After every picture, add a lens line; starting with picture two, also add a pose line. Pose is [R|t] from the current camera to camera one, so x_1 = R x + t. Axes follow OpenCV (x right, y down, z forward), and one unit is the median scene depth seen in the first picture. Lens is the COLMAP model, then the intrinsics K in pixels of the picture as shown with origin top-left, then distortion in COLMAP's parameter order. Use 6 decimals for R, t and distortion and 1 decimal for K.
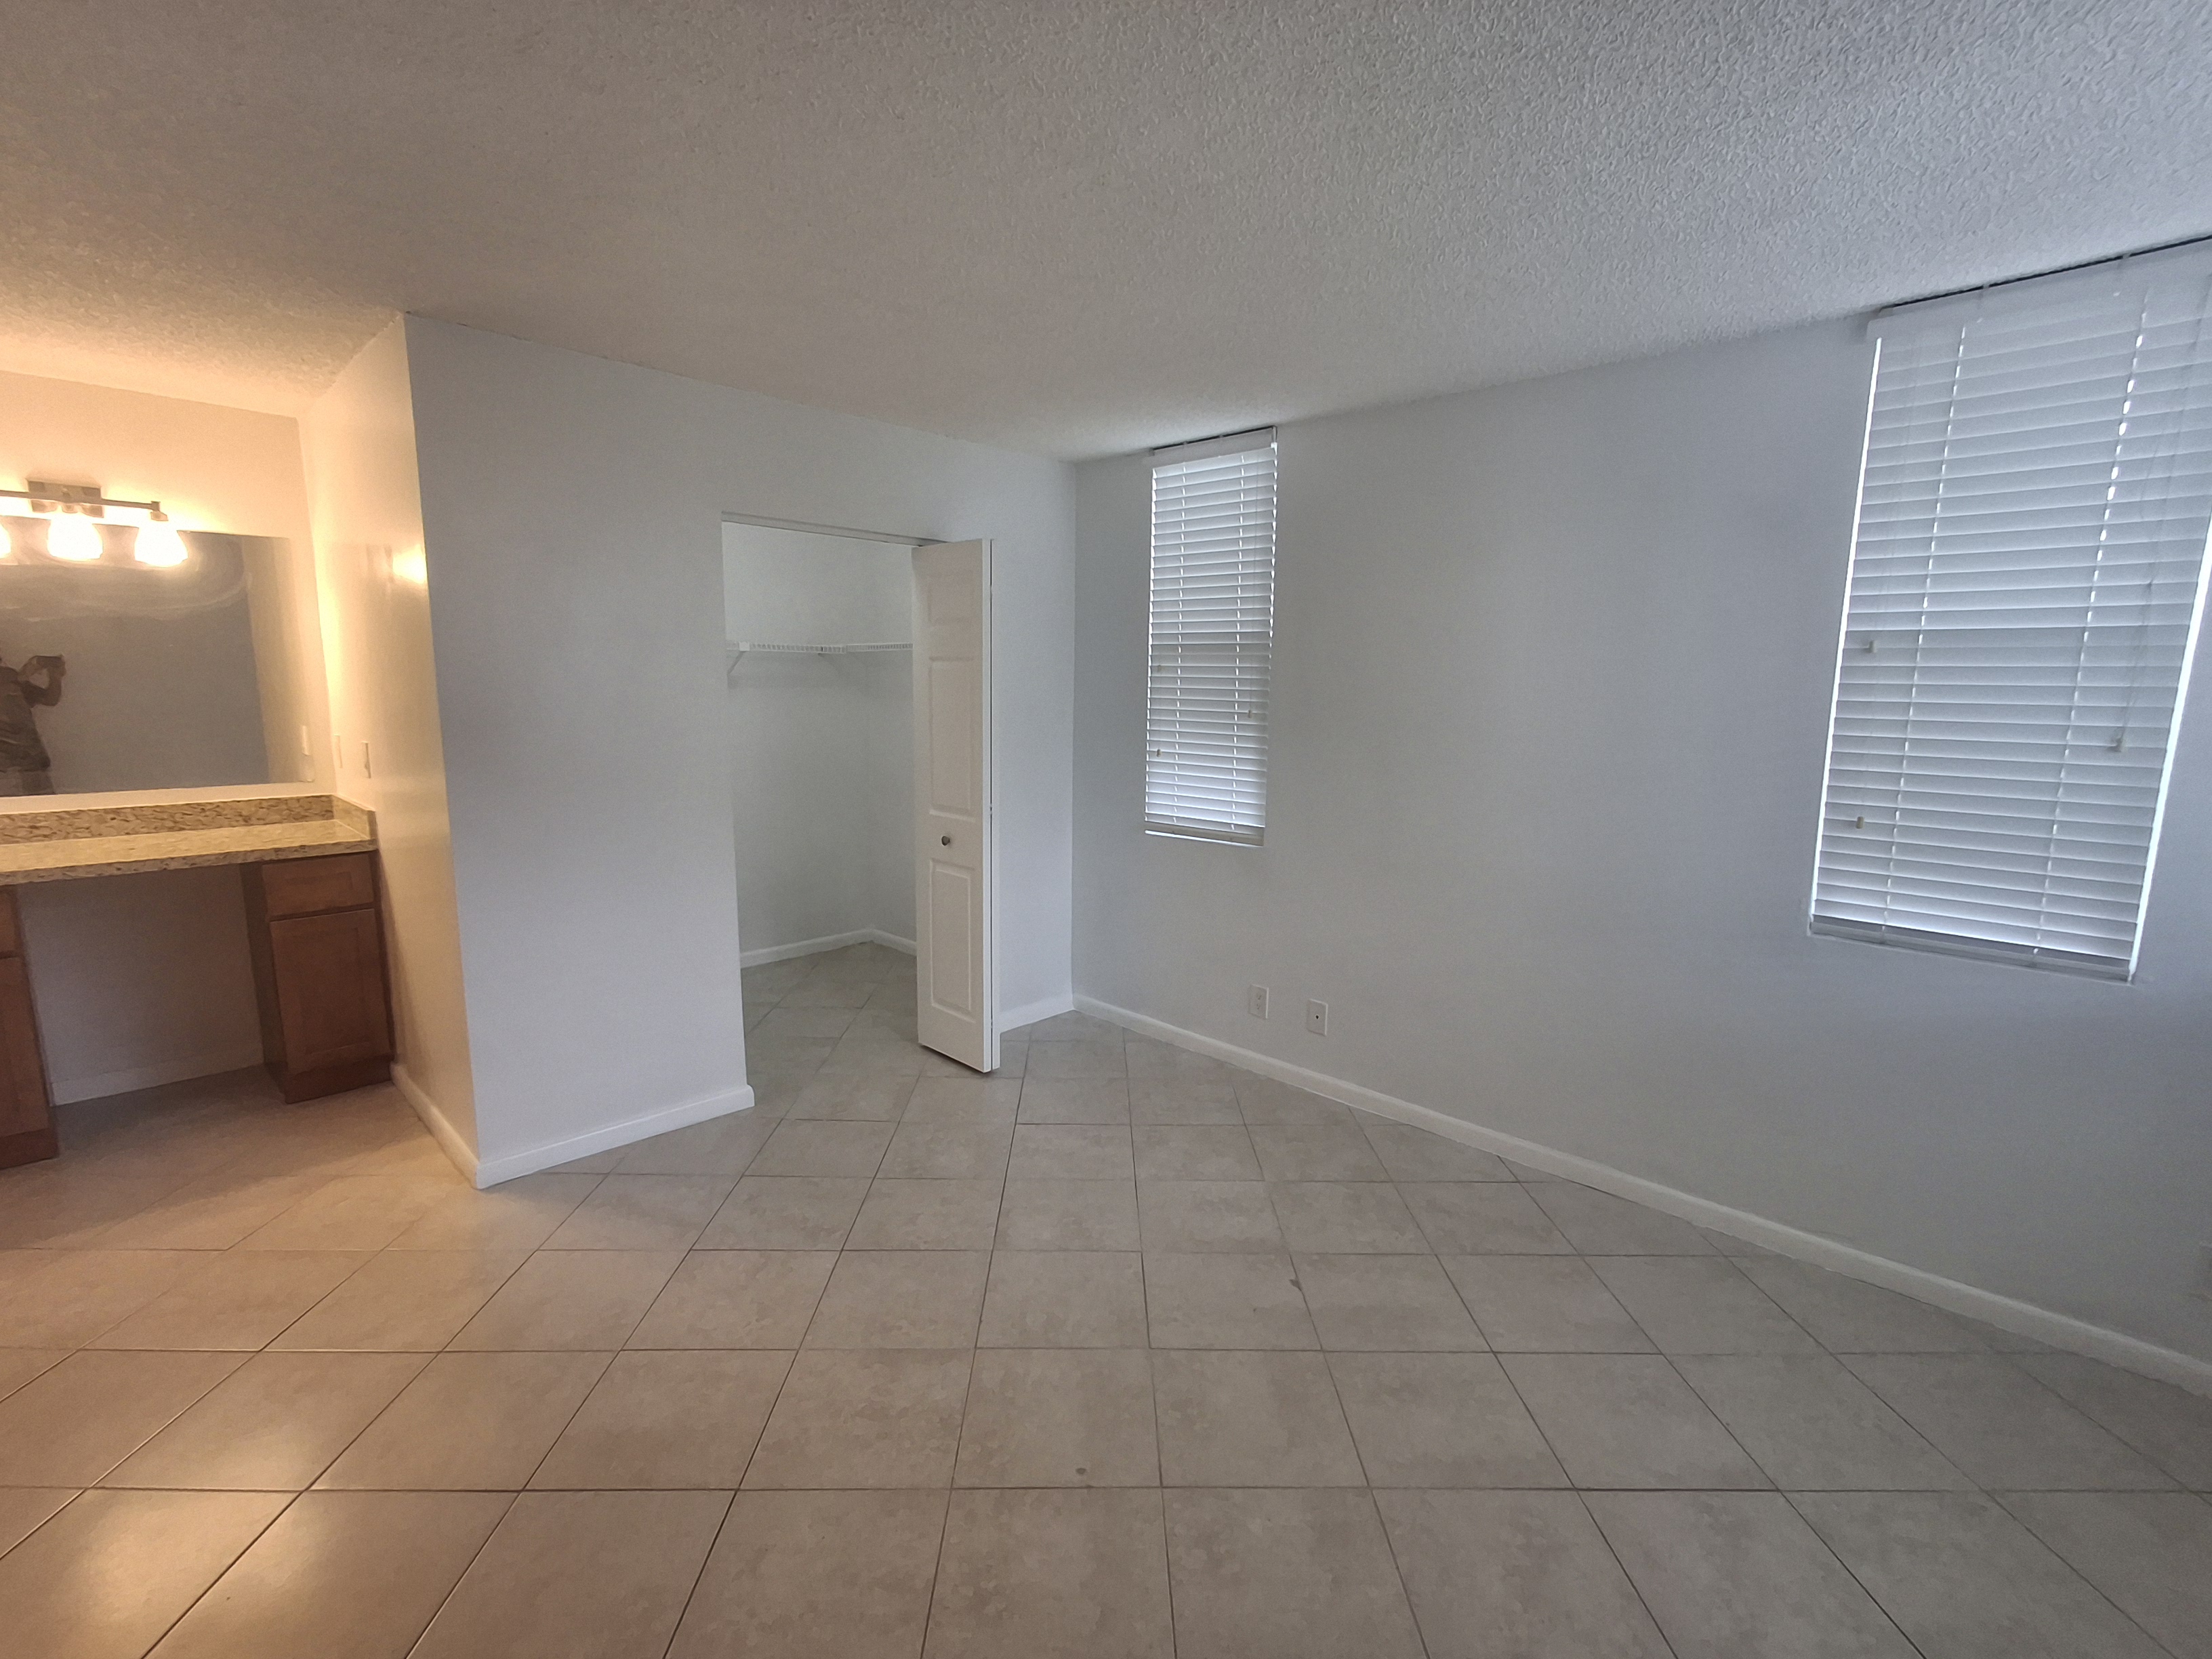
lens RADIAL K [[1008.6, 0, 1120.5], [0, 1008.6, 837.8], [0, 0, 1]] dist [0.001941, -0.000804]
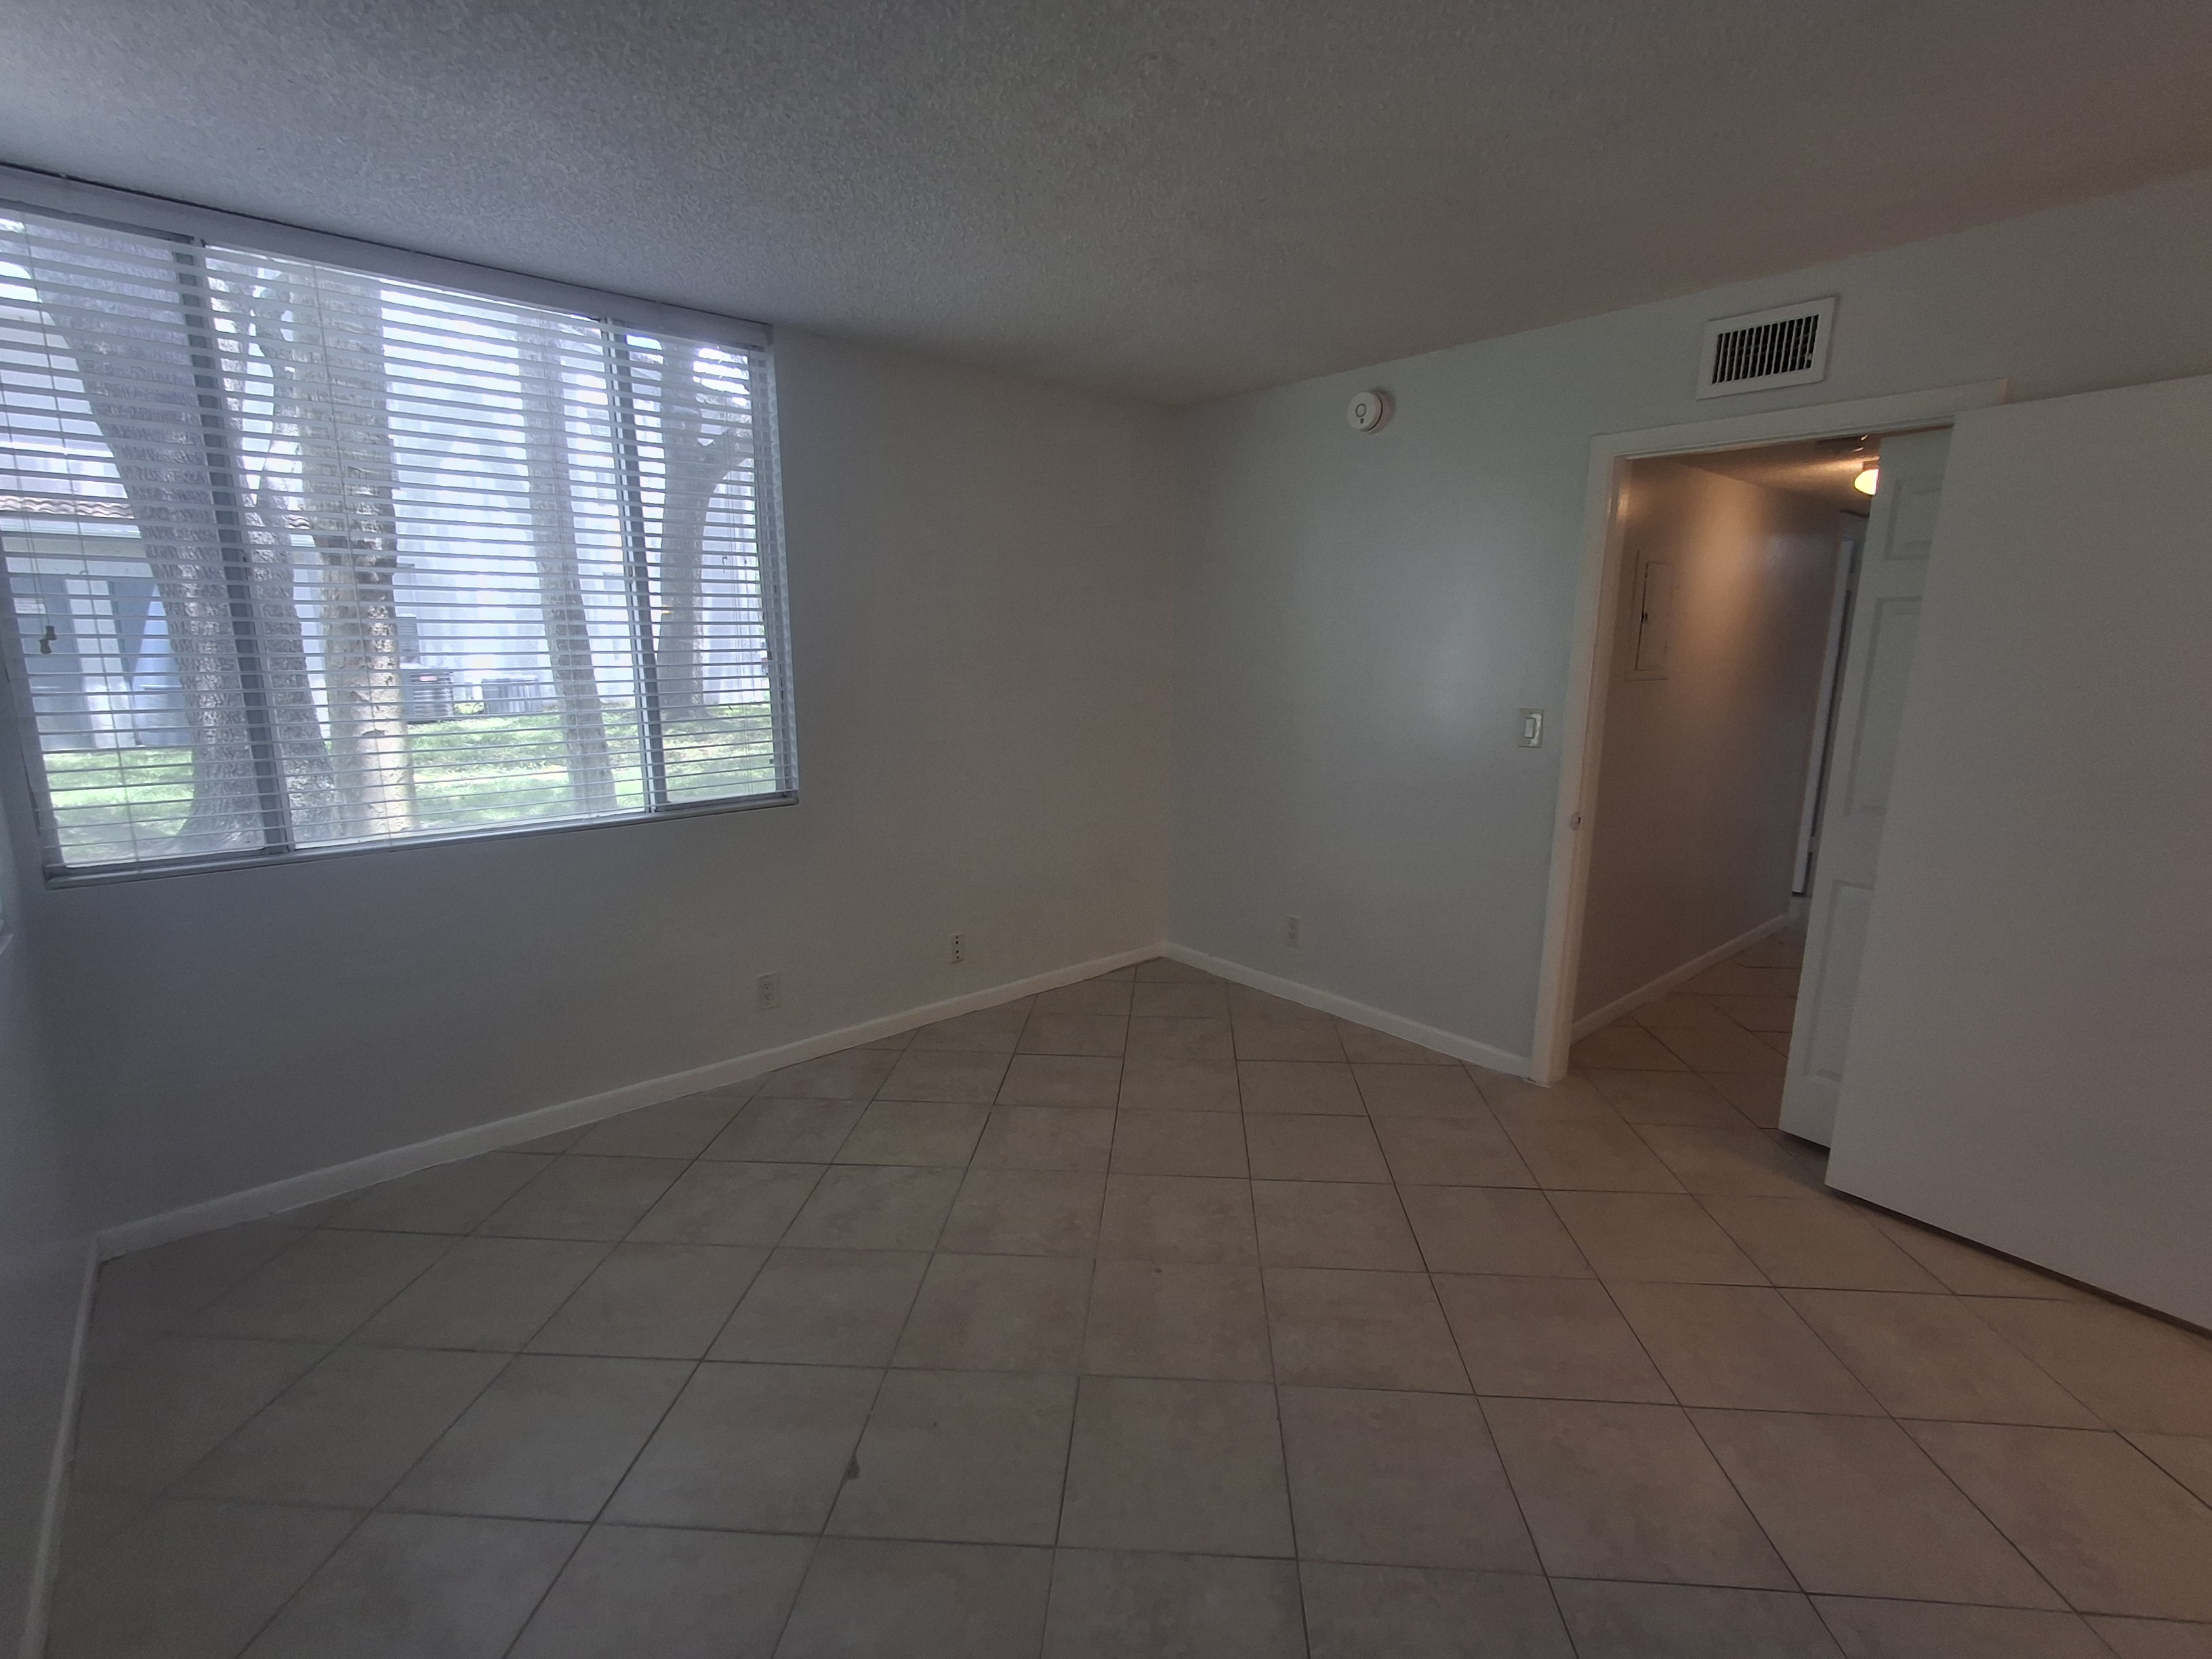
lens RADIAL K [[1008.6, 0, 1120.5], [0, 1008.6, 837.8], [0, 0, 1]] dist [0.001941, -0.000804]
pose [[-0.995894, -0.038152, 0.082092, -0.062528], [-0.007111, 0.937019, 0.349207, -0.251505], [-0.090245, 0.347189, -0.933443, 1.666143]]
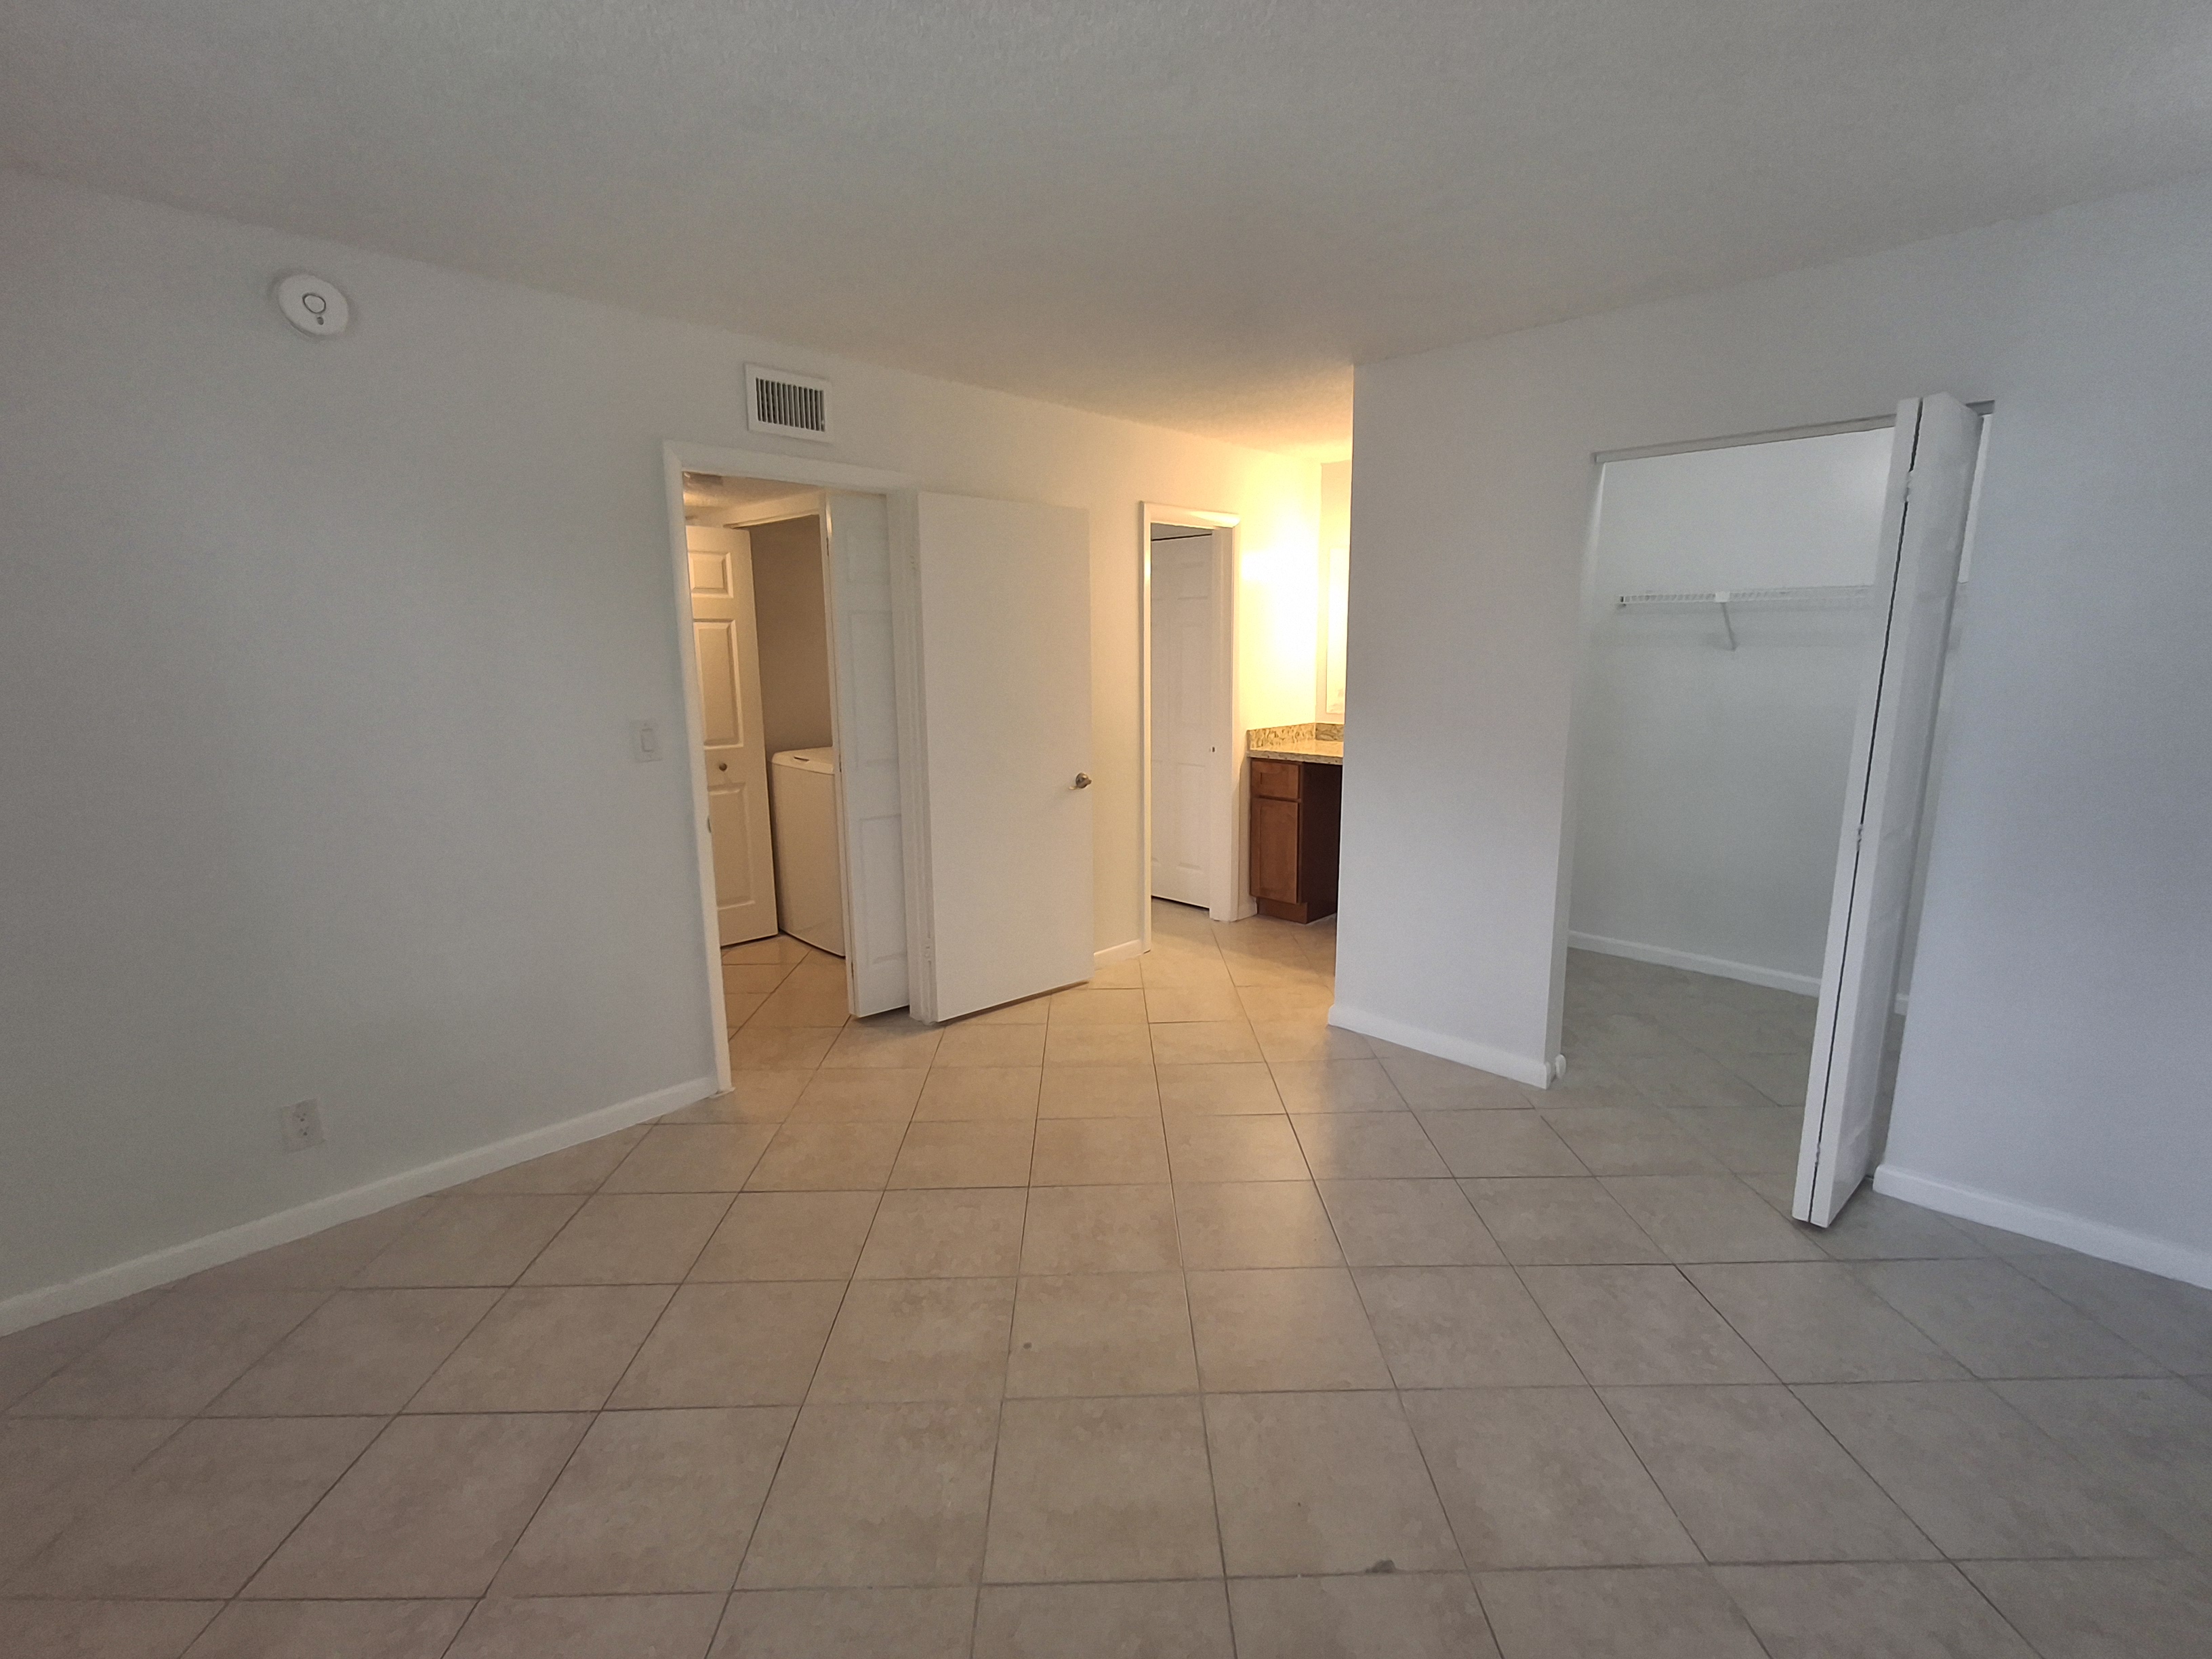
lens RADIAL K [[1008.6, 0, 1120.5], [0, 1008.6, 837.8], [0, 0, 1]] dist [0.001941, -0.000804]
pose [[-0.000211, 0.178601, -0.983921, 0.806540], [-0.150619, 0.972691, 0.176595, -0.108255], [0.988592, 0.148234, 0.026696, 0.835950]]
